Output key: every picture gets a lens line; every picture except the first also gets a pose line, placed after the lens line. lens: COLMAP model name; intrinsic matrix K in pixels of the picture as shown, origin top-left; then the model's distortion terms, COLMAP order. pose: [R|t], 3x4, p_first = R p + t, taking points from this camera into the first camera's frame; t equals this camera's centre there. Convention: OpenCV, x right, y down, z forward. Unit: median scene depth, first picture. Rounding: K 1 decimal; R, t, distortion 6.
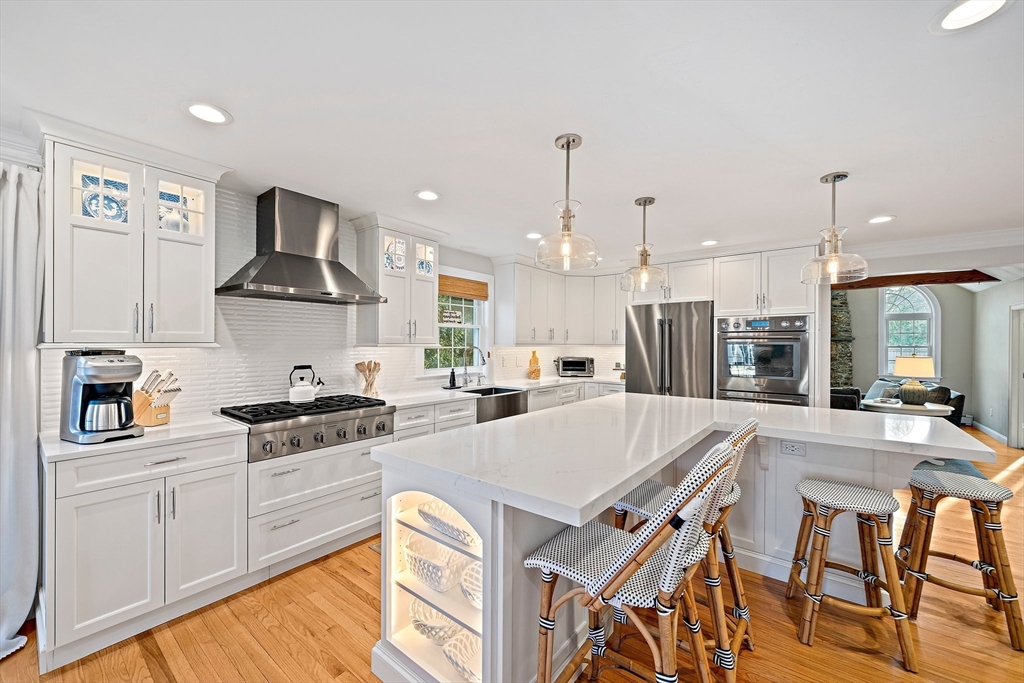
lens RADIAL K [[400.6, 0, 514.0], [0, 400.6, 346.5], [0, 0, 1]] dist [-0.002737, -0.000107]
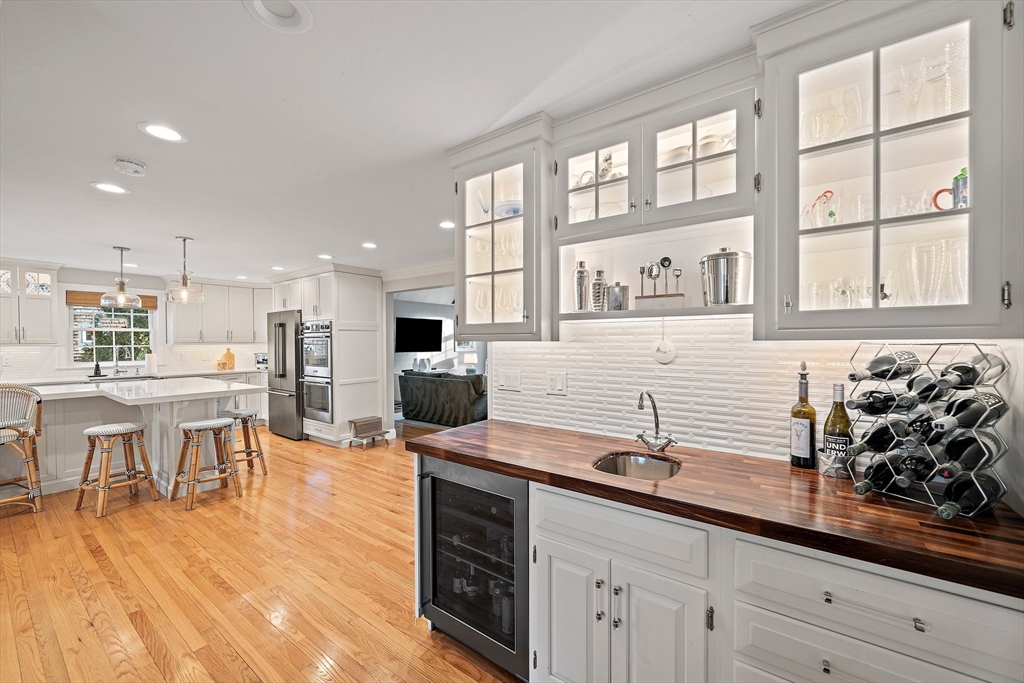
lens RADIAL K [[400.6, 0, 514.0], [0, 400.6, 346.5], [0, 0, 1]] dist [-0.002737, -0.000107]
pose [[0.999450, -0.013712, 0.030198, 1.291964], [0.013583, 0.999898, 0.004468, 0.017195], [-0.030256, -0.004055, 0.999534, -0.409986]]
